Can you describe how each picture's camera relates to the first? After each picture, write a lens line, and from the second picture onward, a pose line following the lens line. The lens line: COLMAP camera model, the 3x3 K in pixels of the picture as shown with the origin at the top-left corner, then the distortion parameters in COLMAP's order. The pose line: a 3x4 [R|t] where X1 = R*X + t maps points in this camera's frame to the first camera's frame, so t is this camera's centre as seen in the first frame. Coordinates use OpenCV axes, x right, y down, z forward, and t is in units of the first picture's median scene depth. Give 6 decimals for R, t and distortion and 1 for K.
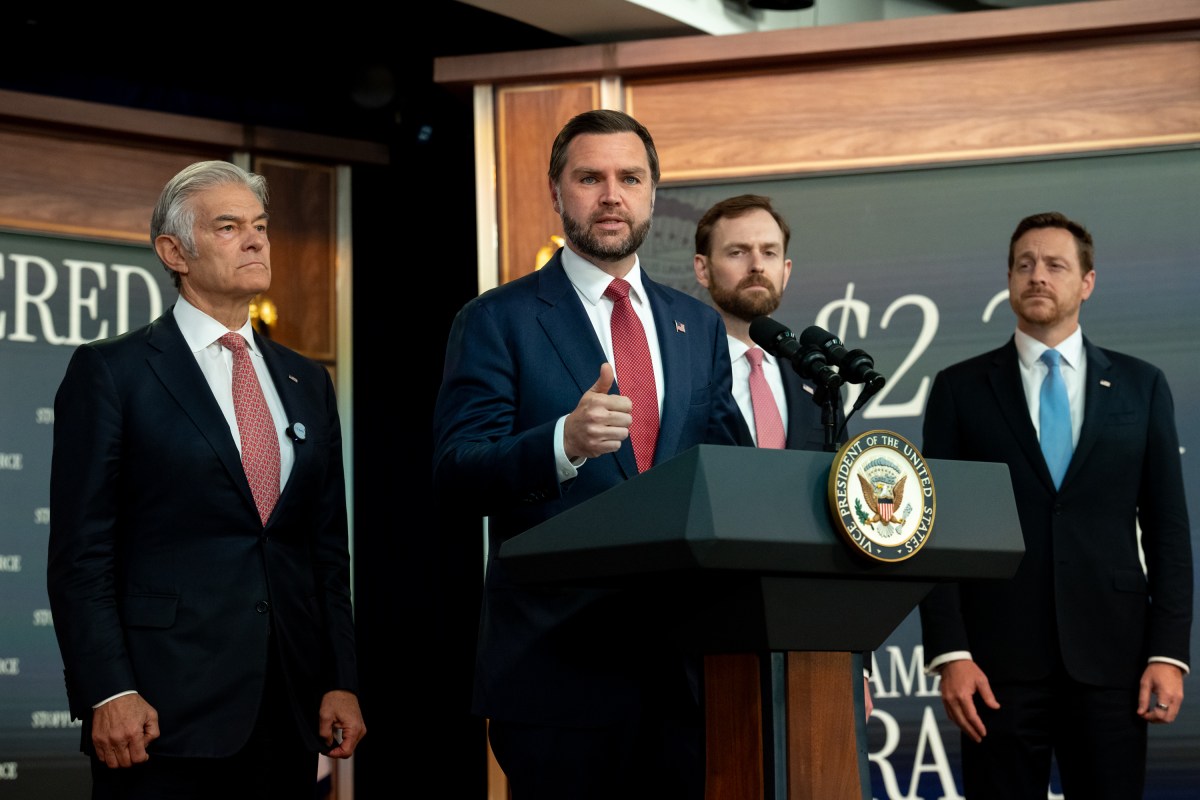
lens RADIAL K [[2886.3, 0, 641.9], [0, 2886.3, 368.1], [0, 0, 1]] dist [0.264847, 0.000000]
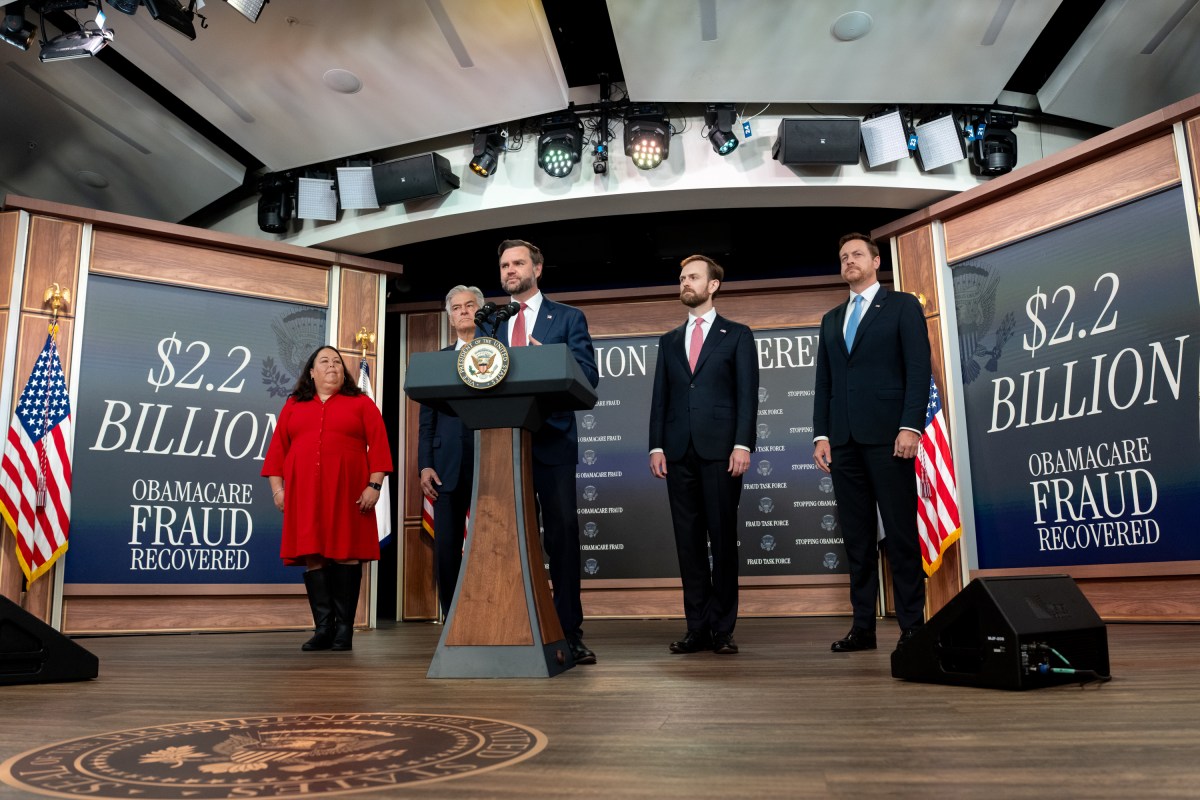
lens RADIAL K [[1013.1, 0, 608.3], [0, 1013.1, 400.3], [0, 0, 1]] dist [-0.061262, -0.002313]
pose [[0.685104, -0.123645, -0.717875, 0.767925], [0.108490, 0.991818, -0.067290, 0.144641], [0.720321, -0.031781, 0.692912, 0.475054]]
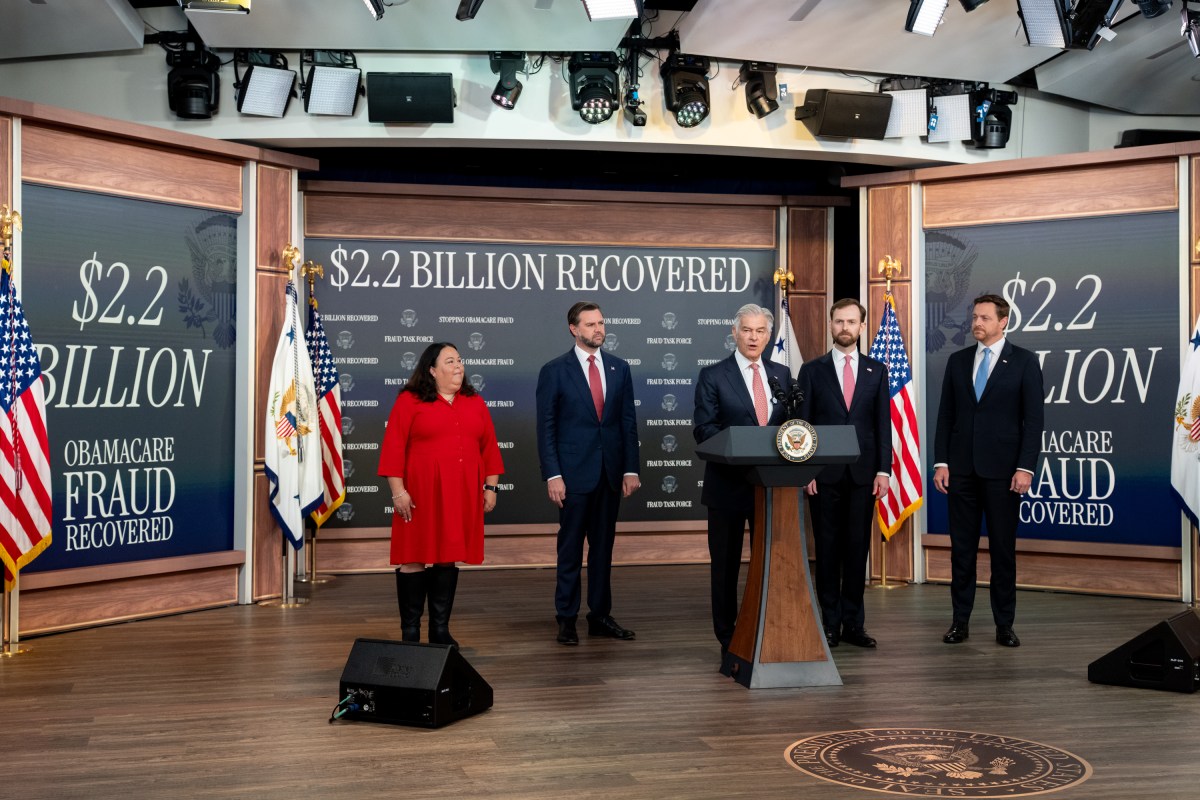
lens RADIAL K [[1684.0, 0, 612.6], [0, 1684.0, 400.8], [0, 0, 1]] dist [0.153469, 0.000000]
pose [[0.921399, 0.019811, -0.388113, 0.600140], [0.037922, 0.989350, 0.140529, -0.258663], [0.386763, -0.144201, 0.910835, -0.716116]]
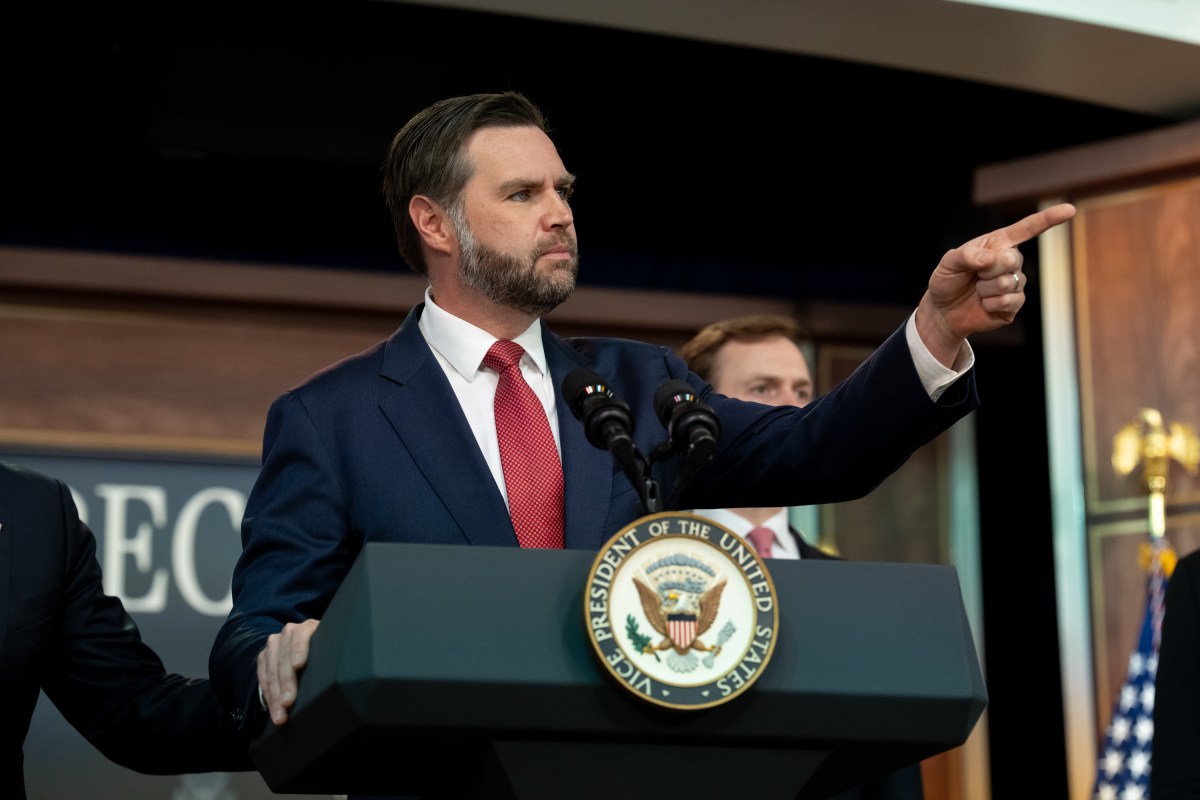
lens RADIAL K [[4150.9, 0, 618.2], [0, 4150.9, 371.2], [0, 0, 1]] dist [1.076015, 0.000000]
pose [[0.928822, -0.082523, -0.361221, 0.416869], [0.045784, 0.992973, -0.109125, 0.092660], [0.367688, 0.084820, 0.926073, 0.106314]]
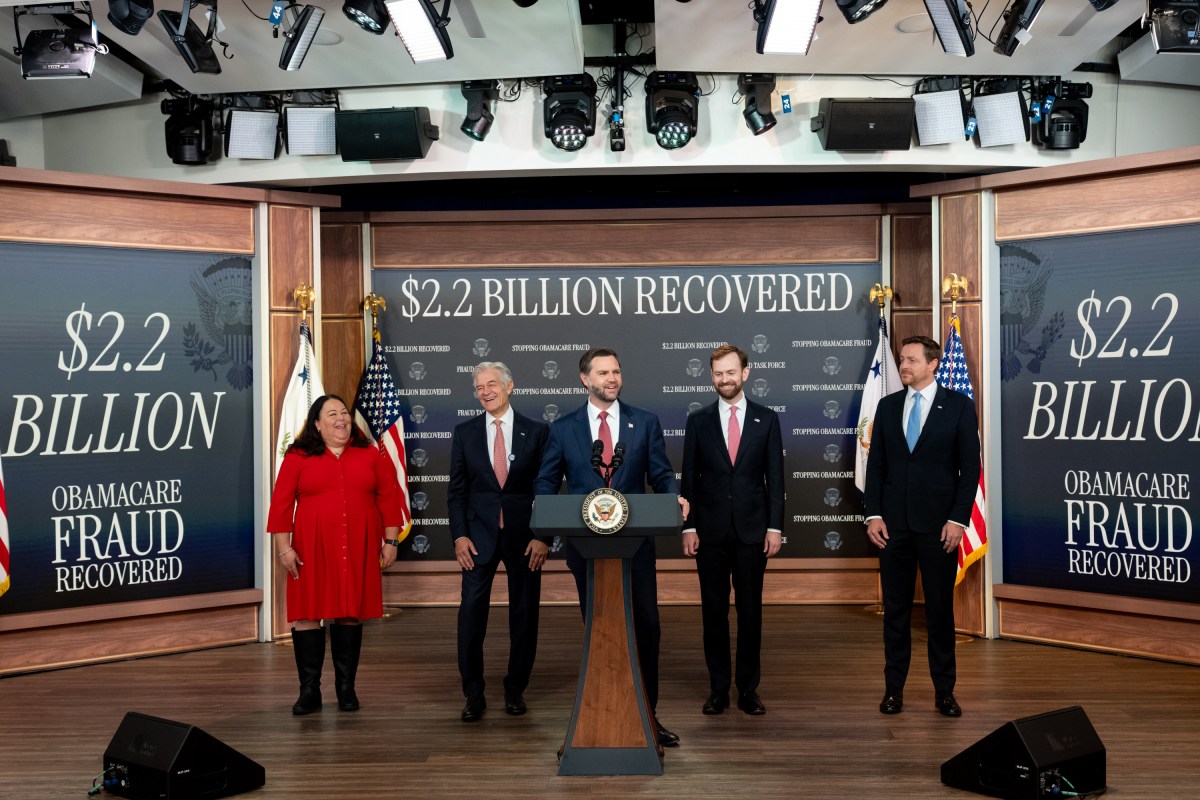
lens RADIAL K [[1752.9, 0, 638.0], [0, 1752.9, 391.1], [0, 0, 1]] dist [-0.199913, 0.000000]
pose [[0.785099, 0.014891, -0.619191, 1.155040], [0.083323, 0.988084, 0.129411, -0.286799], [0.613740, -0.153194, 0.774503, -0.280944]]
